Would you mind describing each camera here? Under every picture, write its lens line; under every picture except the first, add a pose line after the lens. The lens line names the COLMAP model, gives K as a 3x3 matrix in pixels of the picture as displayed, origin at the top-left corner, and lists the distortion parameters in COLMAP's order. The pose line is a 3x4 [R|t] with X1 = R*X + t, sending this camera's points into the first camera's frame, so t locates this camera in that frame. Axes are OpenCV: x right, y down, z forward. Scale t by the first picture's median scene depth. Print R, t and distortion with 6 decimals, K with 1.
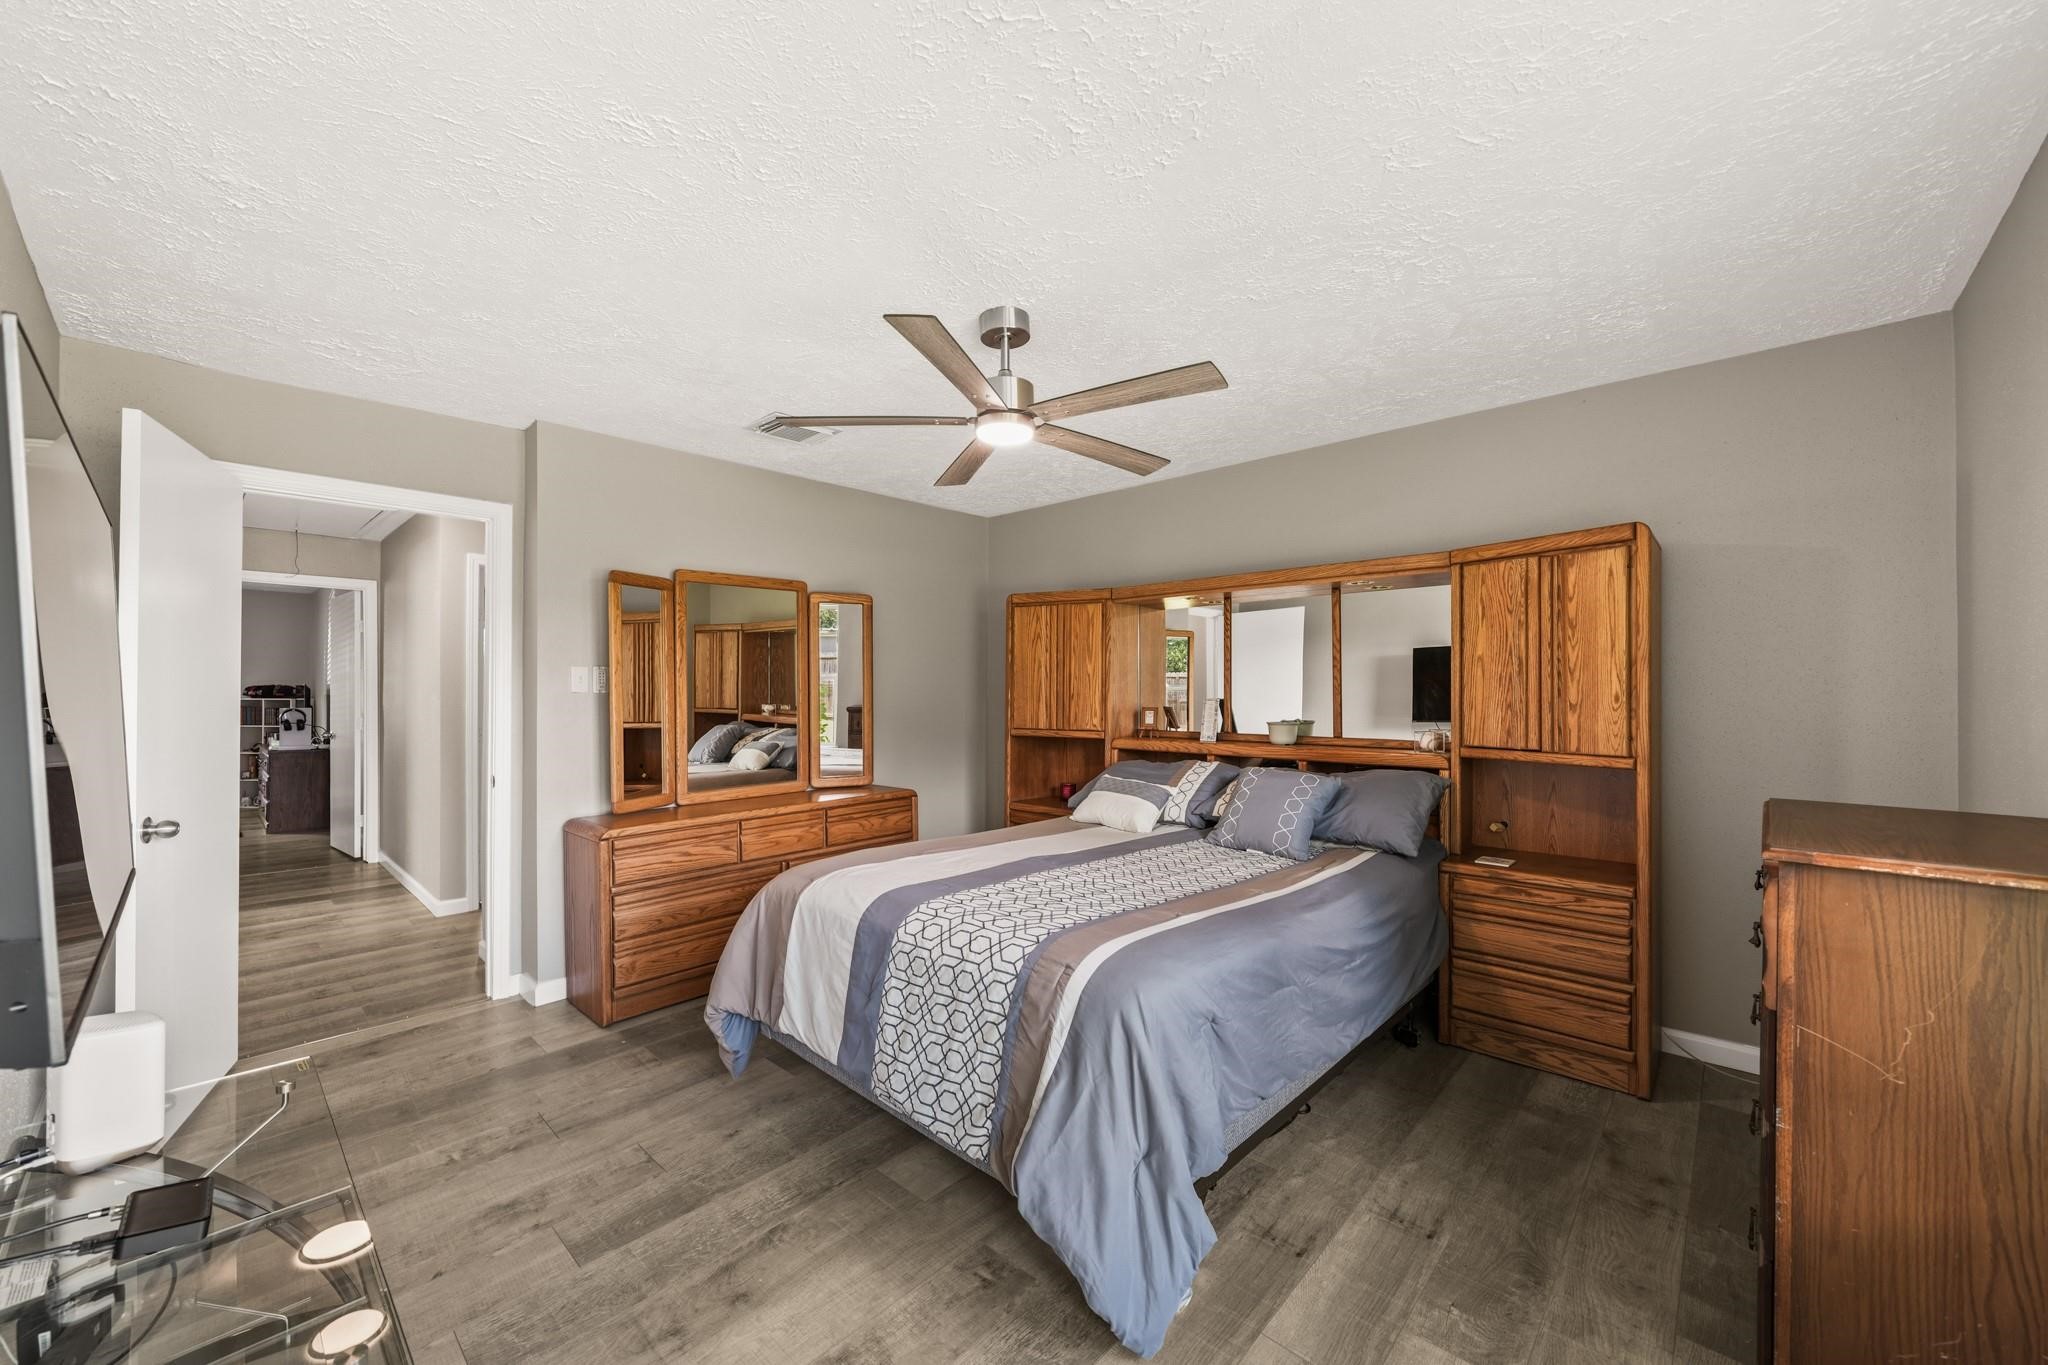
lens RADIAL K [[783.5, 0, 1017.2], [0, 783.5, 684.0], [0, 0, 1]] dist [0.001663, -0.000051]
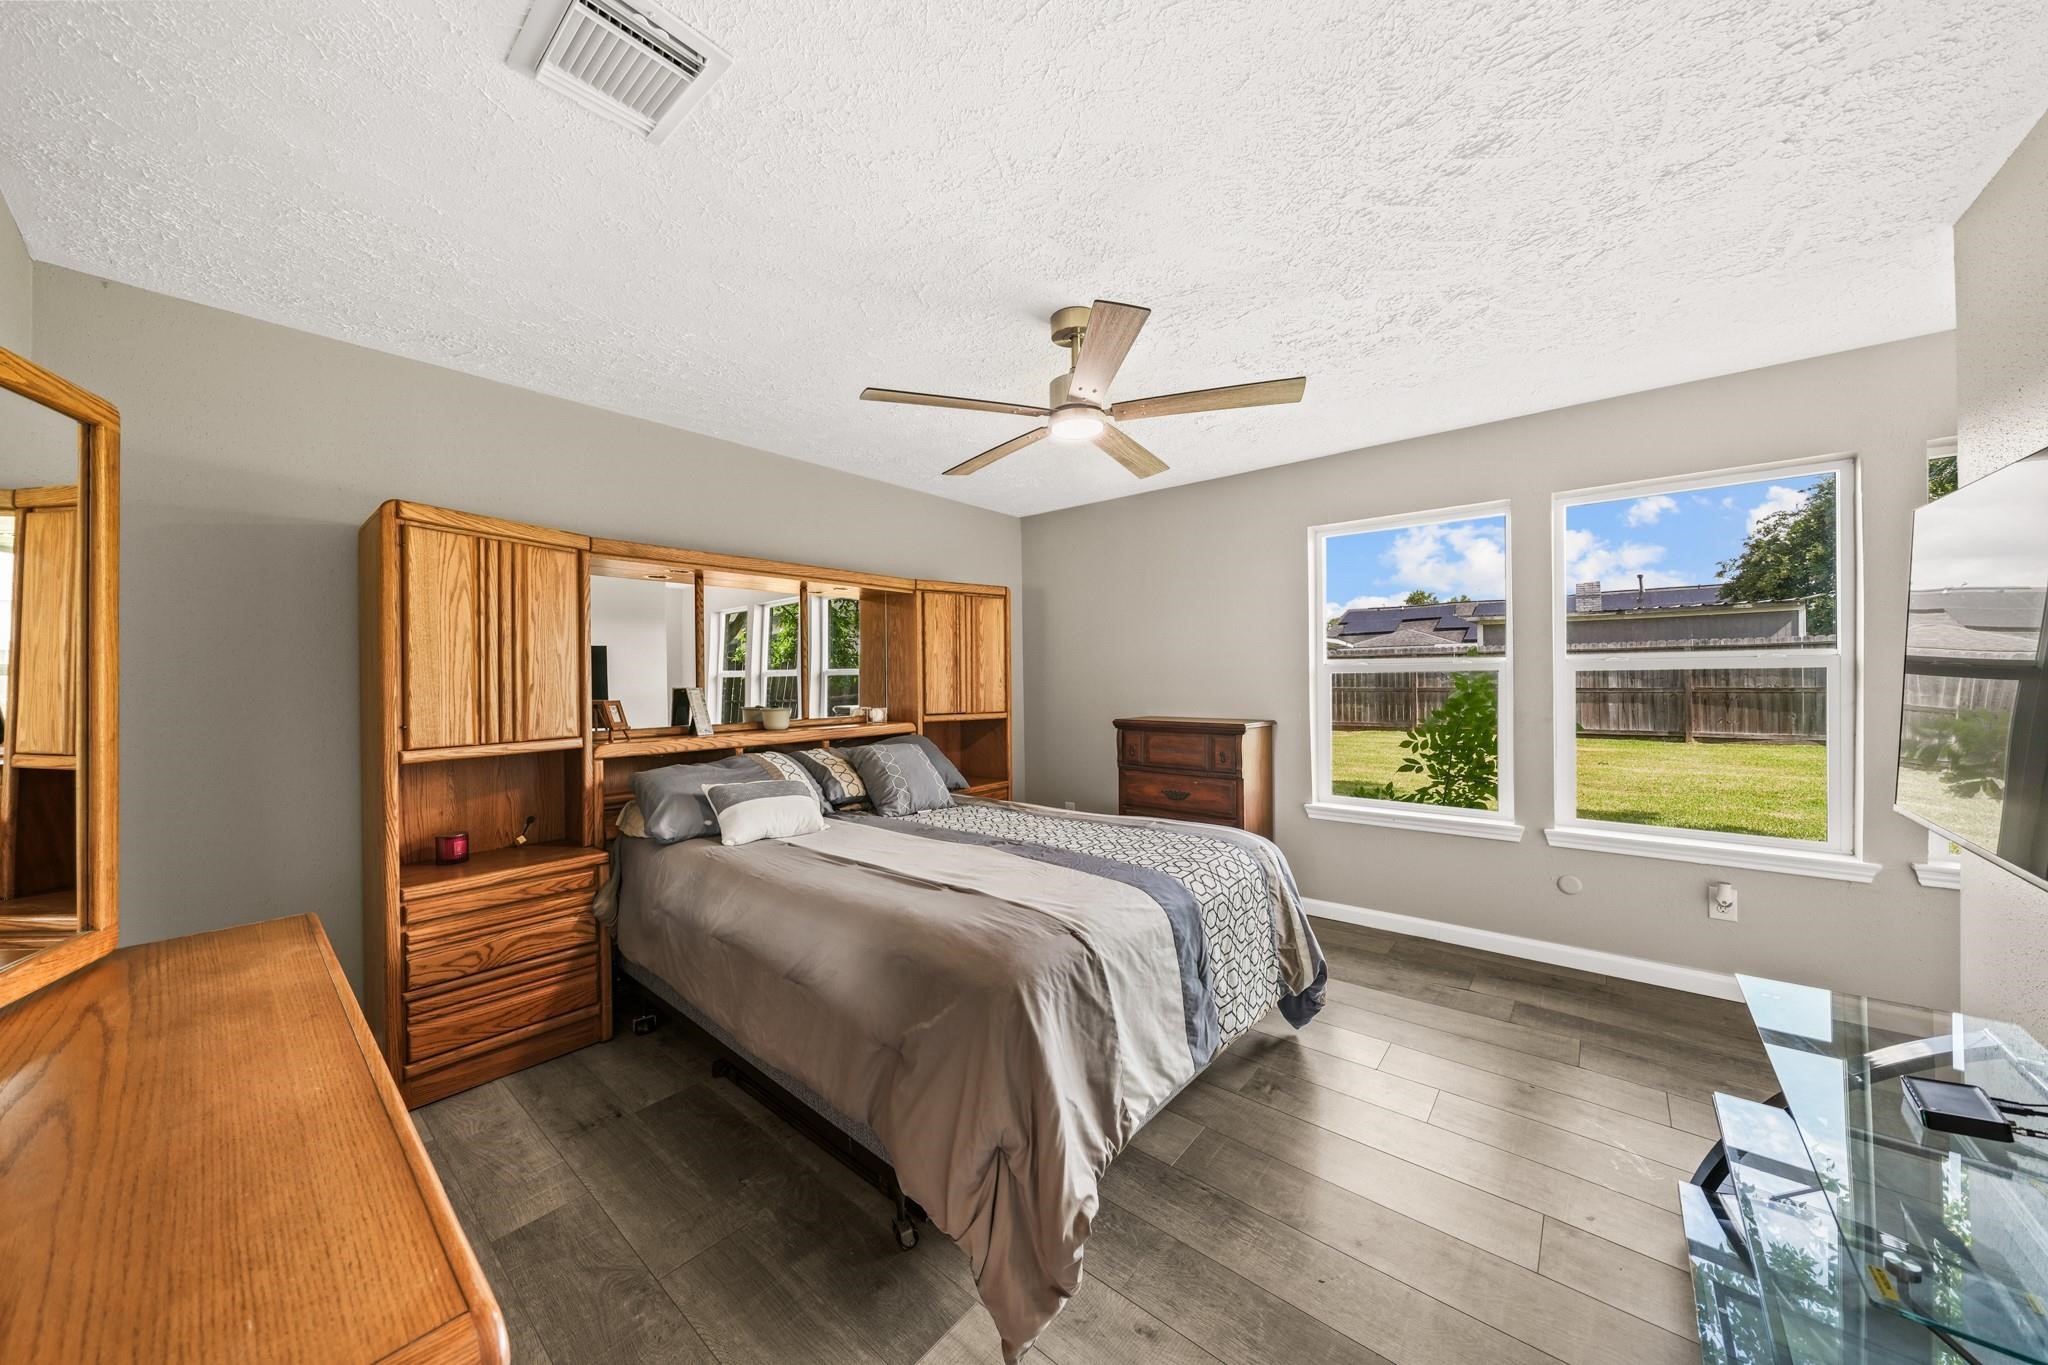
lens RADIAL K [[695.9, 0, 1016.6], [0, 695.9, 679.5], [0, 0, 1]] dist [-0.000017, 0.000018]
pose [[-0.052427, -0.002972, 0.998620, -0.822827], [-0.001134, 0.999995, 0.002917, 0.010280], [-0.998624, -0.000980, -0.052430, 0.989320]]
